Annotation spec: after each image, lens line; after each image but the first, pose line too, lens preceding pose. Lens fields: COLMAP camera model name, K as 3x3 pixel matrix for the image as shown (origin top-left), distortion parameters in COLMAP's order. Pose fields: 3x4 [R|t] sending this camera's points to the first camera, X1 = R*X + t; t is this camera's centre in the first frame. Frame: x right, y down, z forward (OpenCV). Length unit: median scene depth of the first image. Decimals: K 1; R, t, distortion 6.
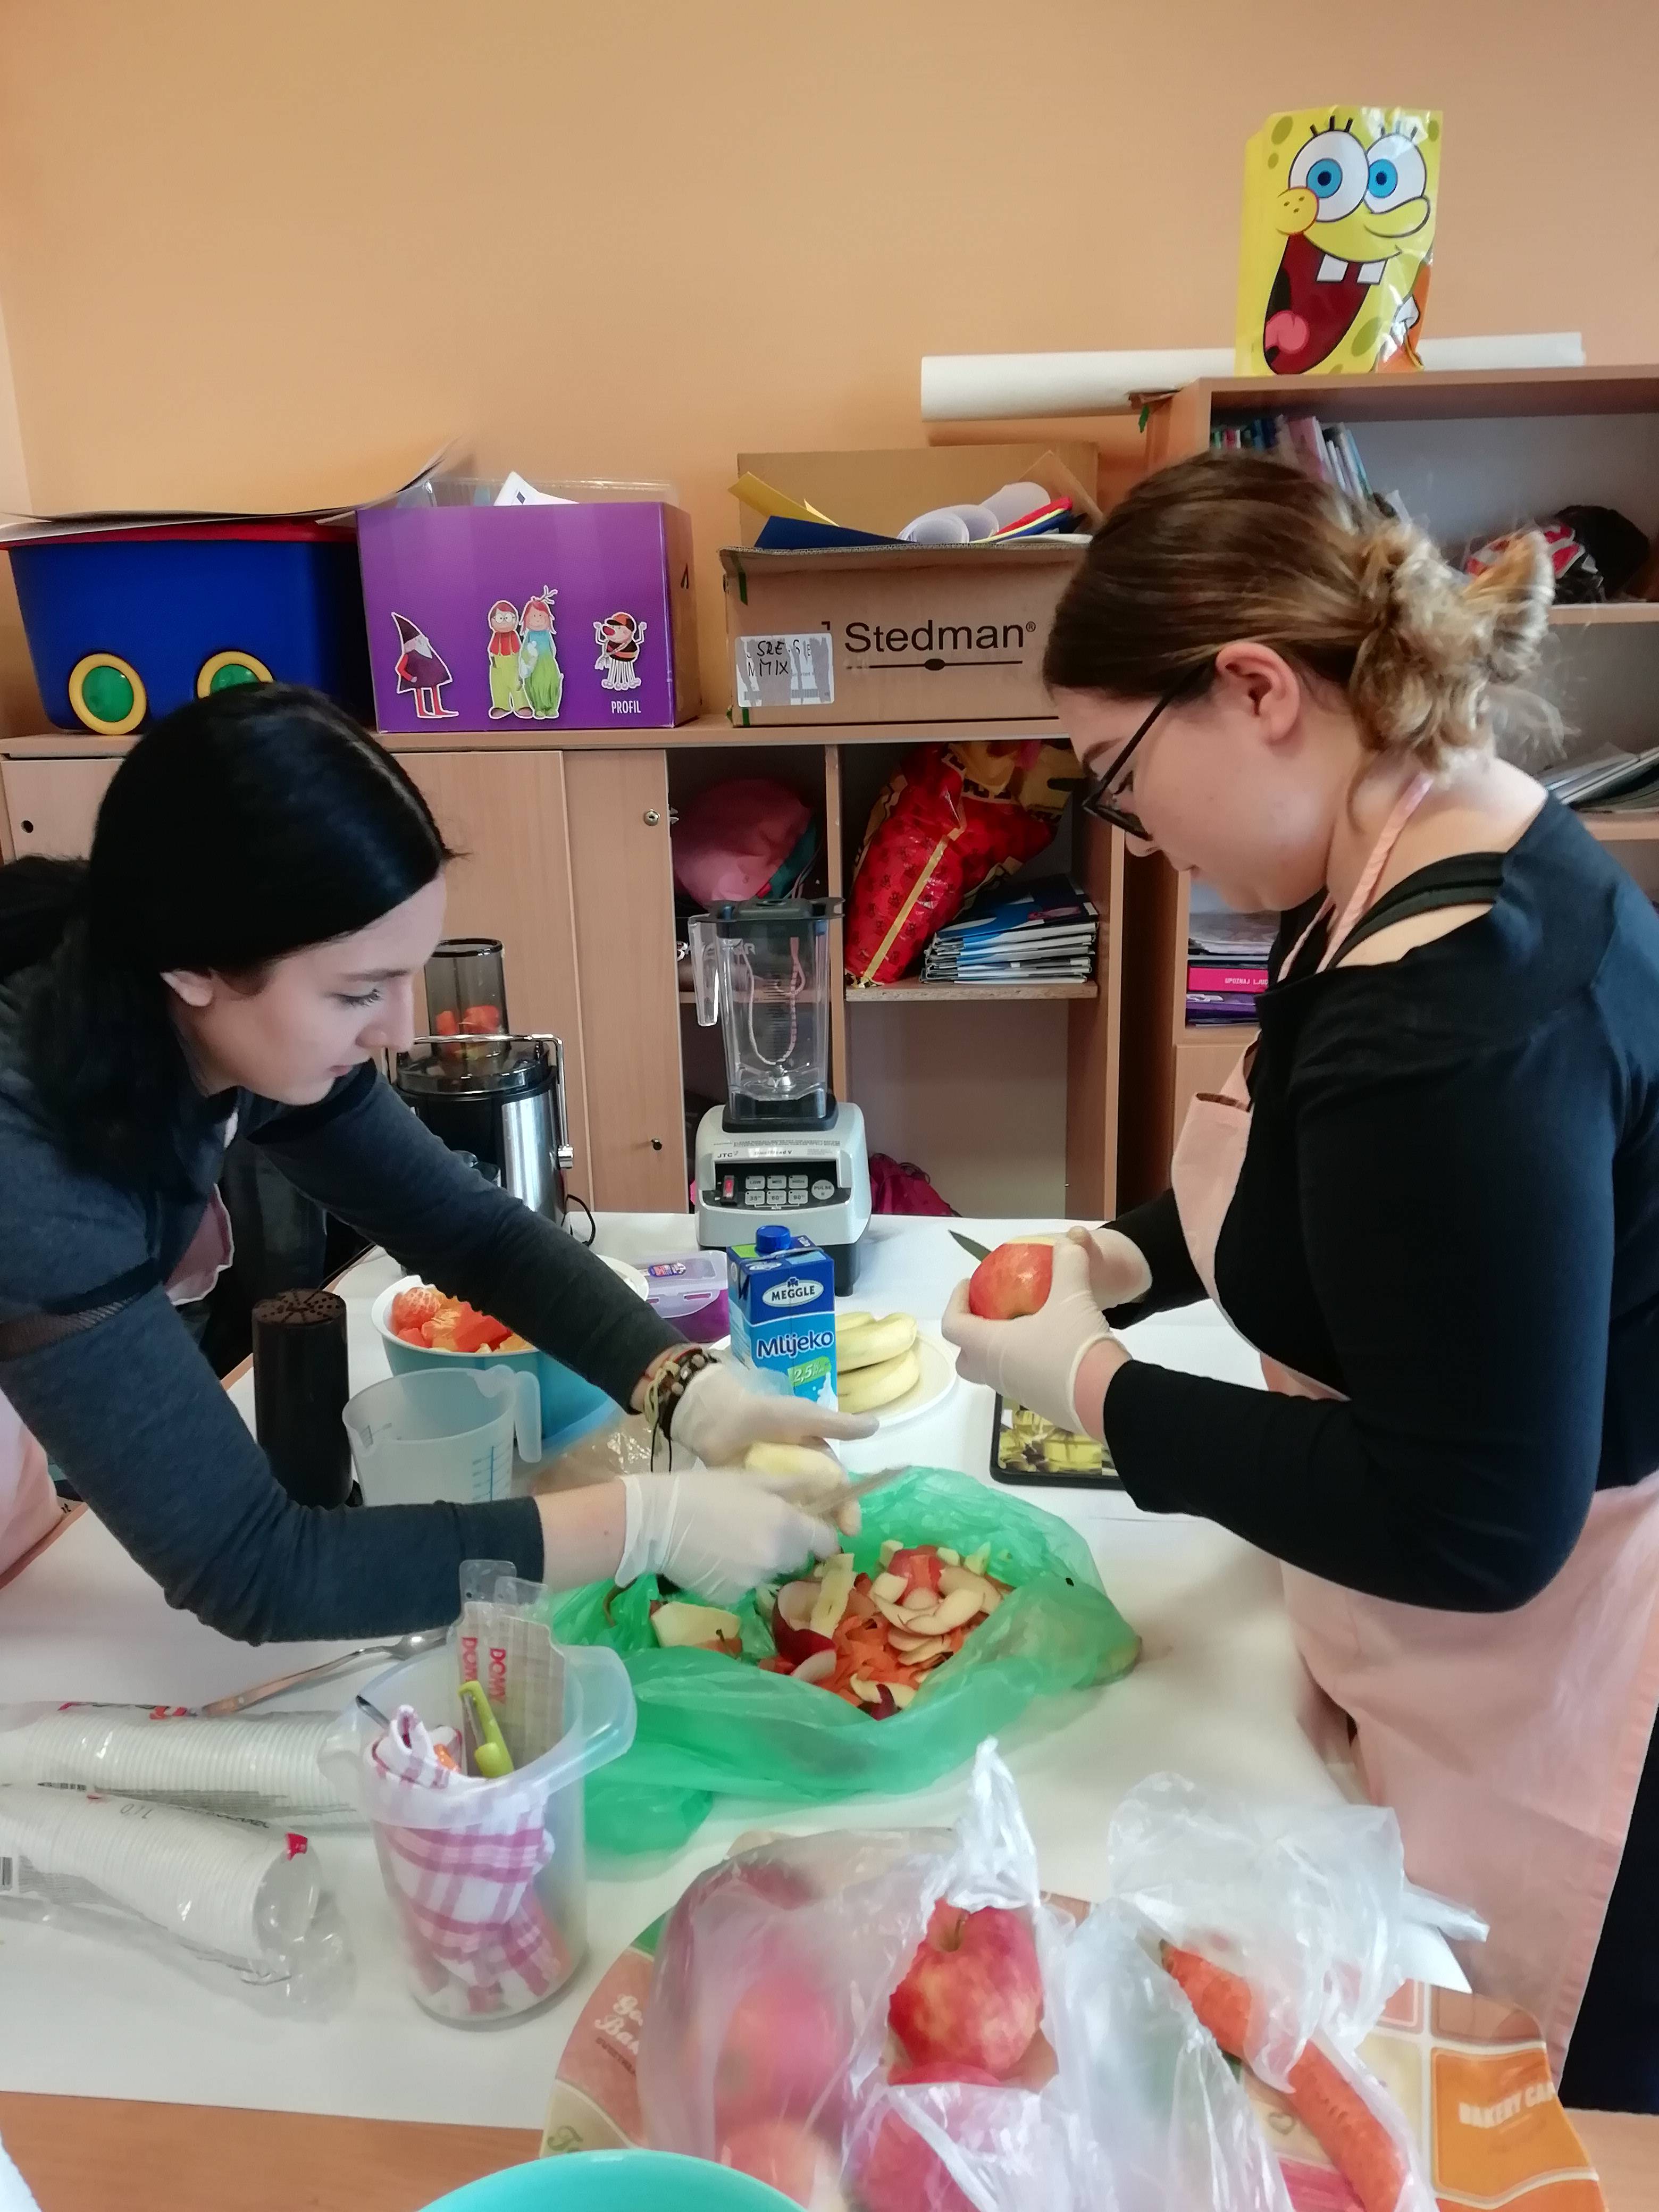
lens RADIAL K [[1692.8, 0, 819.1], [0, 1692.8, 1102.2], [0, 0, 1]] dist [0.053771, 0.000385]
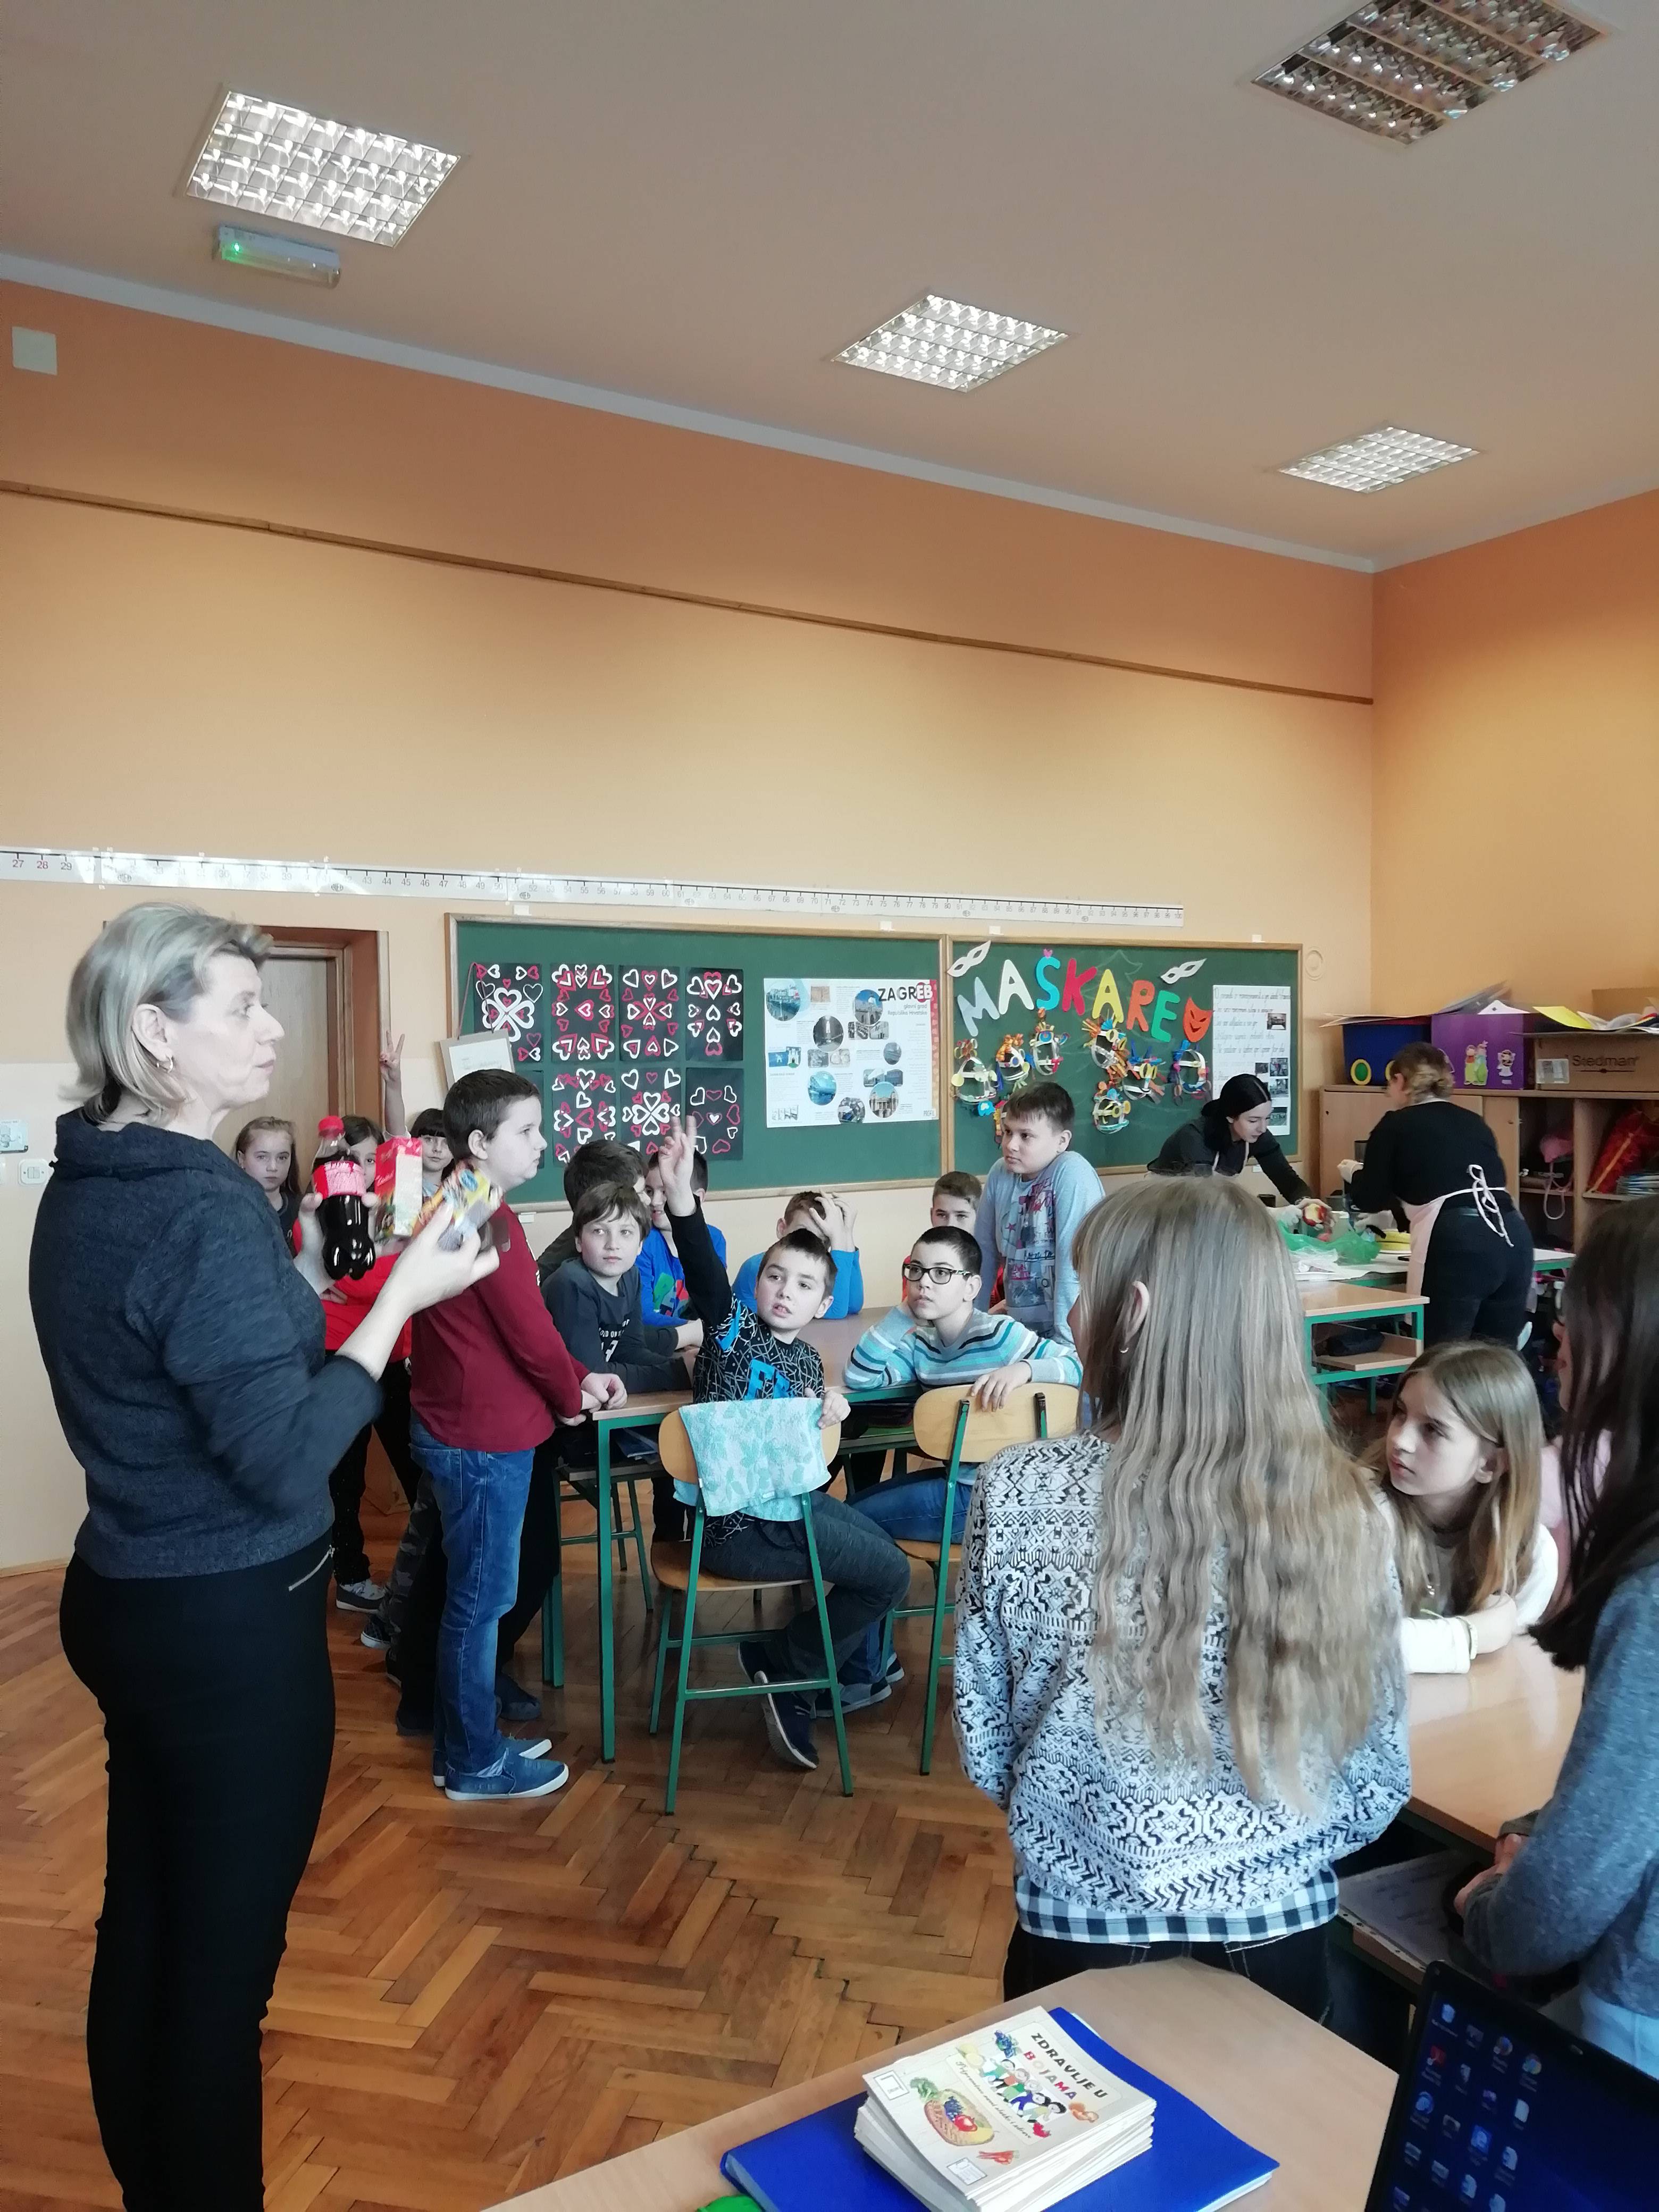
lens RADIAL K [[1692.8, 0, 819.1], [0, 1692.8, 1102.2], [0, 0, 1]] dist [0.053771, 0.000385]
pose [[0.550671, 0.048872, -0.833290, 1.622170], [-0.225624, 0.969840, -0.092221, 0.318789], [0.803651, 0.238794, 0.545089, -1.453666]]
